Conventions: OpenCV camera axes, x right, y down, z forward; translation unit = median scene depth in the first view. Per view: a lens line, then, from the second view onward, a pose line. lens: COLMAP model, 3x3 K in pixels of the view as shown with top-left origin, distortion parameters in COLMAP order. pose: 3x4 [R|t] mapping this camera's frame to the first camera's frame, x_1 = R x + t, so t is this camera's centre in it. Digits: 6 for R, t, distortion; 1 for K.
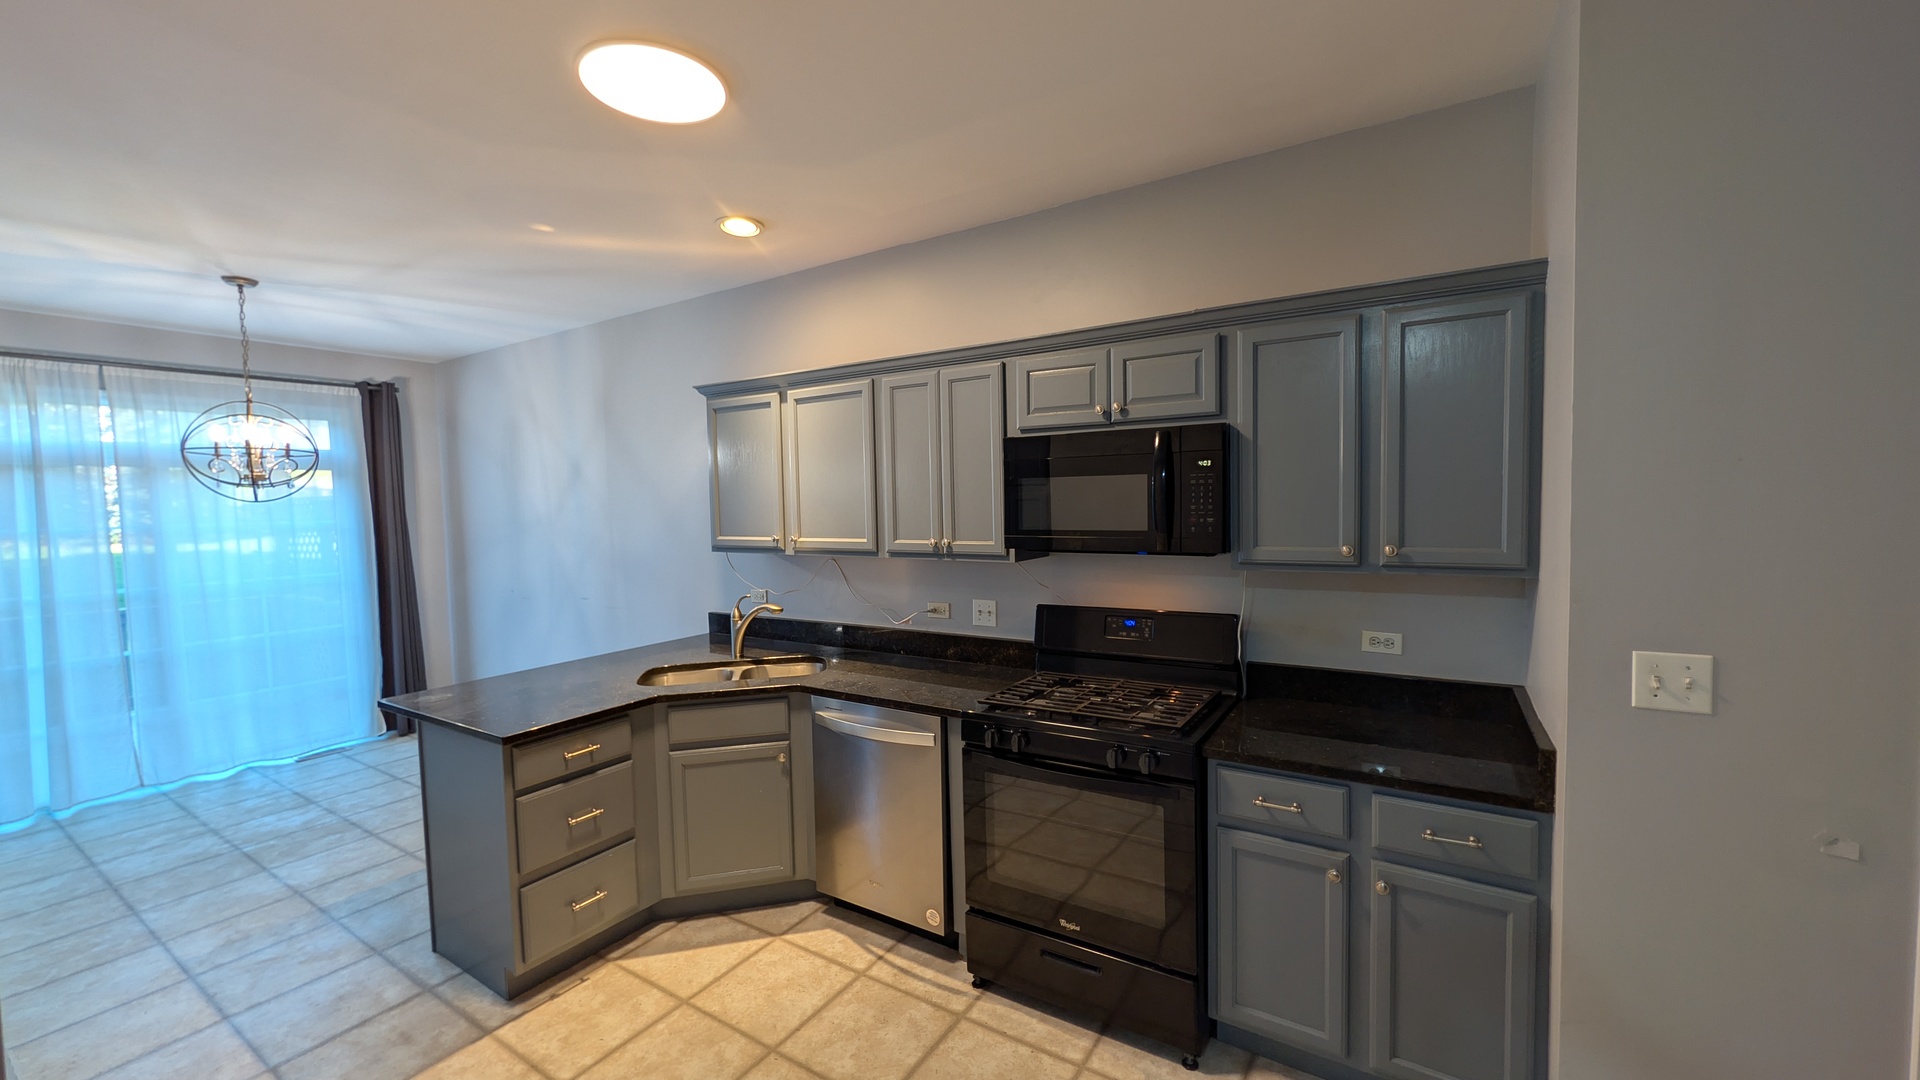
lens RADIAL K [[734.5, 0, 960.4], [0, 734.5, 543.7], [0, 0, 1]] dist [-0.001158, -0.000930]
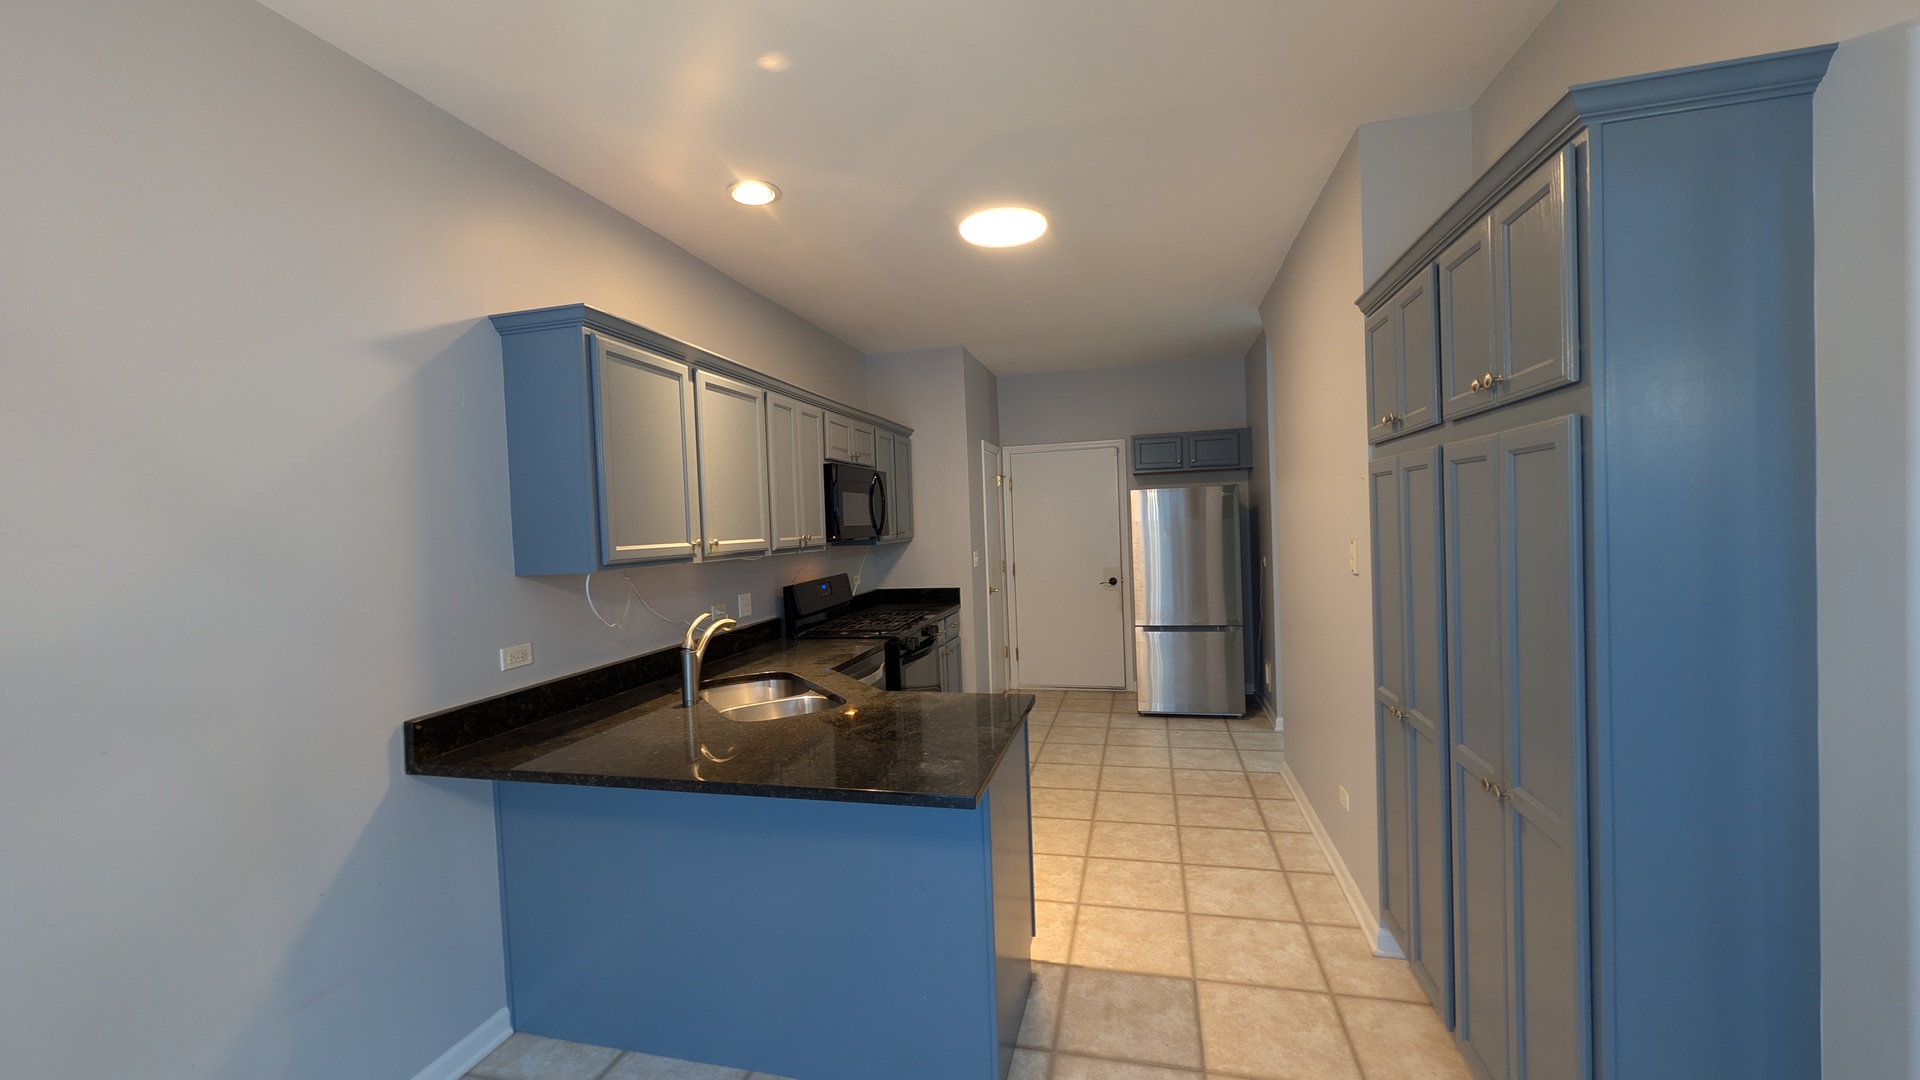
lens RADIAL K [[734.5, 0, 968.8], [0, 734.5, 539.3], [0, 0, 1]] dist [-0.001158, -0.000930]
pose [[-0.318522, 0.010846, 0.947853, -1.282416], [0.097428, 0.995013, 0.021354, 0.000378], [-0.942895, 0.099149, -0.317991, 1.115428]]
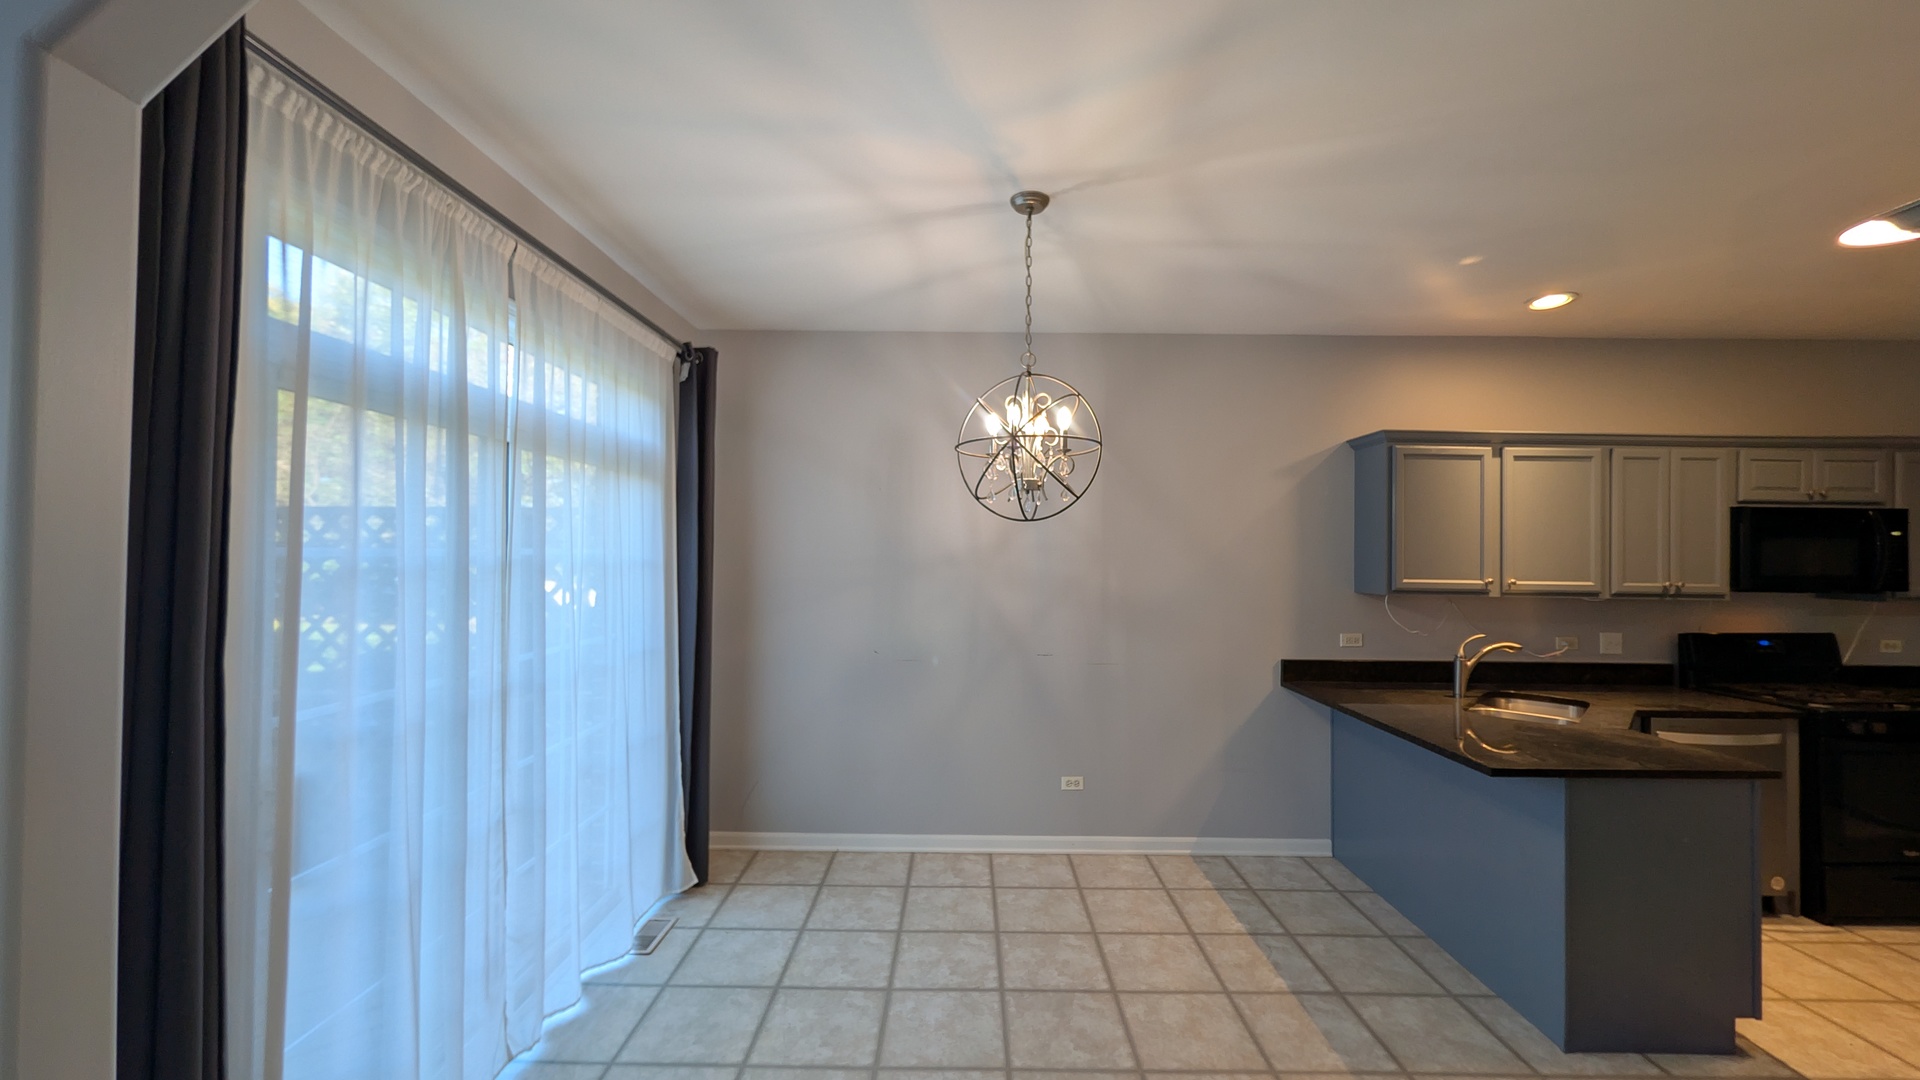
lens RADIAL K [[734.5, 0, 955.6], [0, 734.5, 545.0], [0, 0, 1]] dist [-0.001158, -0.000930]
pose [[0.851137, 0.032526, 0.523936, -1.691711], [0.002434, 0.997823, -0.065900, 0.008961], [-0.524939, 0.057365, 0.849205, 0.568454]]
